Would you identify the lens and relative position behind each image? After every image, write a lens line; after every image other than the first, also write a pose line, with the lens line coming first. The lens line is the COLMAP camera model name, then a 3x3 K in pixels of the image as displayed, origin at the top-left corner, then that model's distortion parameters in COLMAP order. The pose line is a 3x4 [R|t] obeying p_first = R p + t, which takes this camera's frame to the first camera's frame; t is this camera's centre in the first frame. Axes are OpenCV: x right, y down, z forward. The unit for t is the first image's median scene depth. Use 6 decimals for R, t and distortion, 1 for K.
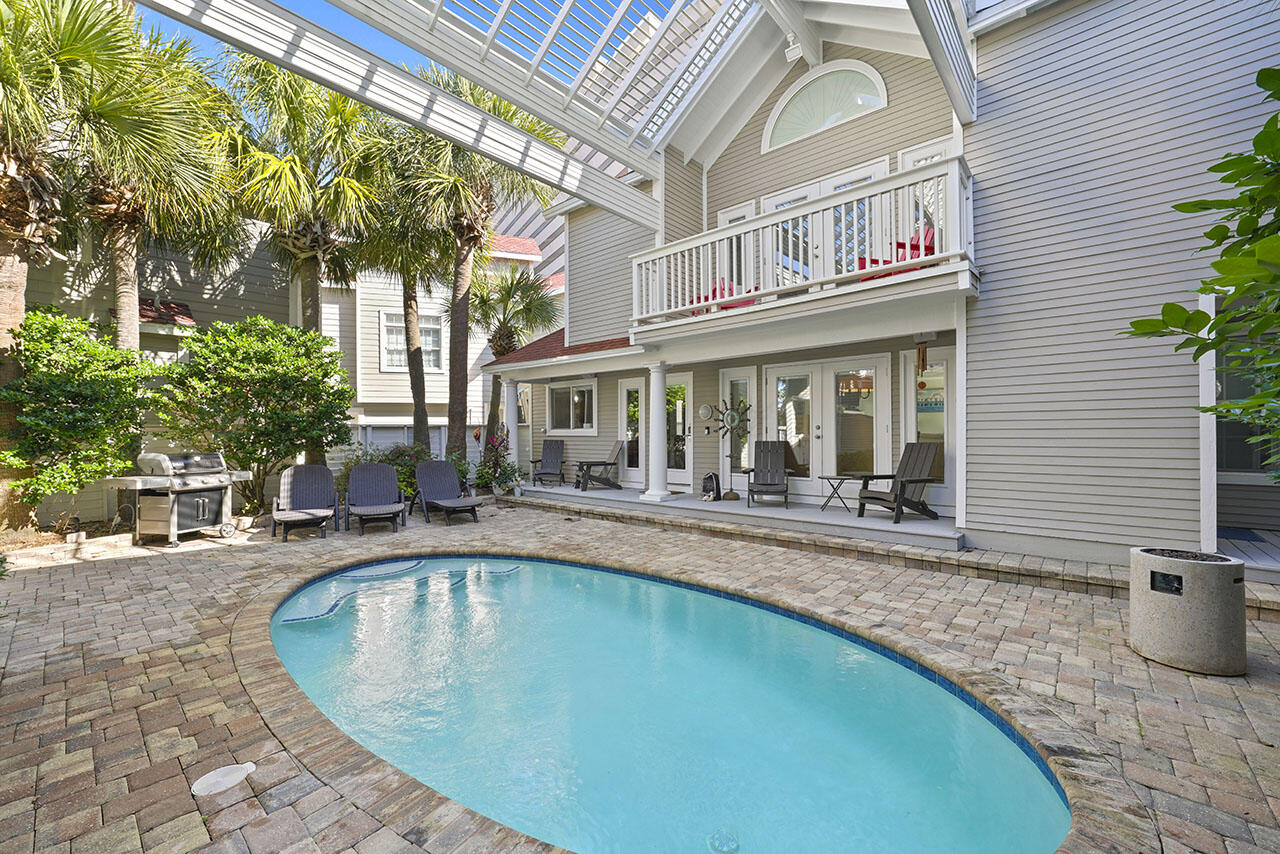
lens RADIAL K [[518.3, 0, 621.7], [0, 518.3, 431.3], [0, 0, 1]] dist [0.000201, 0.000085]
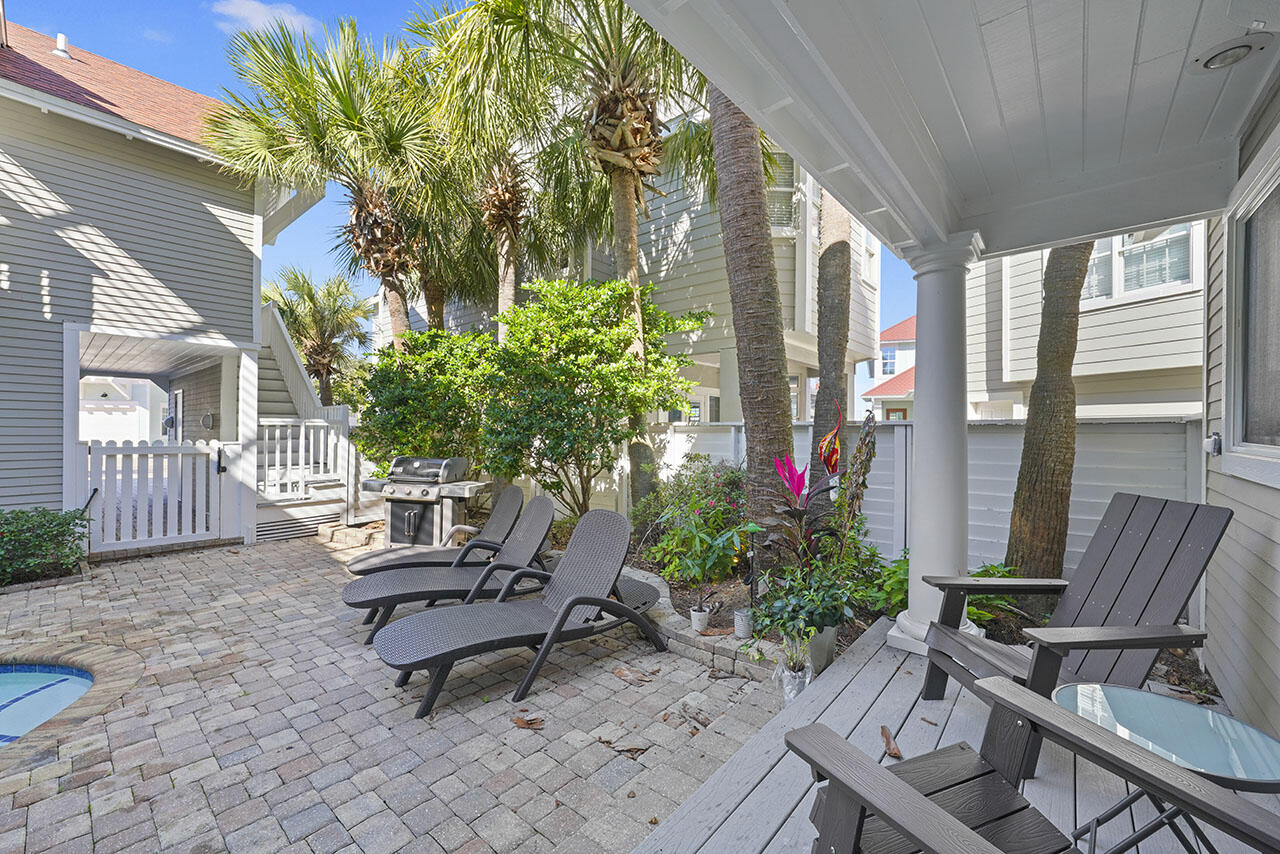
lens RADIAL K [[513.5, 0, 636.9], [0, 513.5, 433.2], [0, 0, 1]] dist [-0.032717, 0.008753]
pose [[0.059239, 0.015439, -0.998124, 0.105917], [-0.004162, 0.999876, 0.015219, -0.025927], [0.998235, 0.003253, 0.059296, 2.268979]]
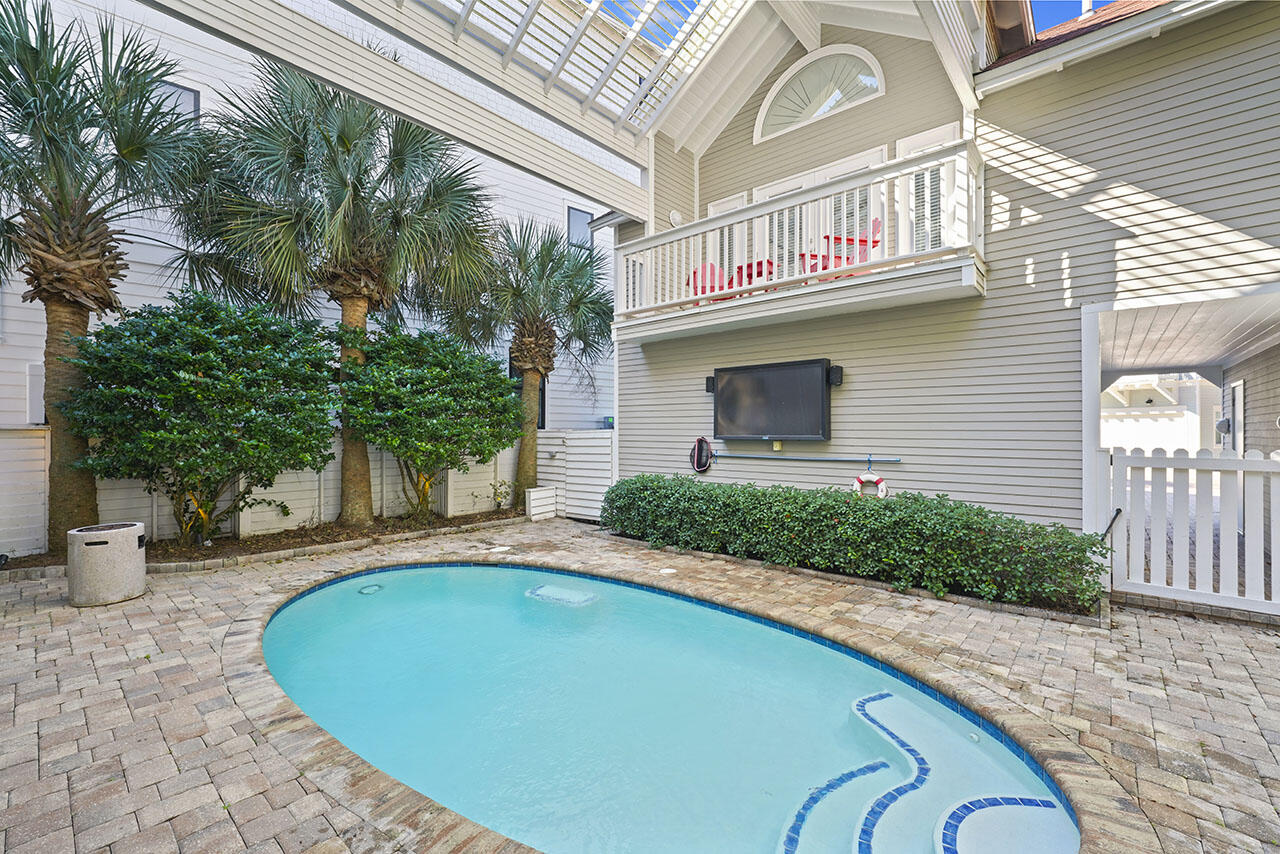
lens RADIAL K [[530.4, 0, 647.0], [0, 530.4, 429.8], [0, 0, 1]] dist [-0.006826, 0.000743]
pose [[-0.998789, 0.006496, -0.048771, -0.282879], [0.006963, 0.999932, -0.009403, -0.013310], [0.048707, -0.009731, -0.998766, 1.950917]]
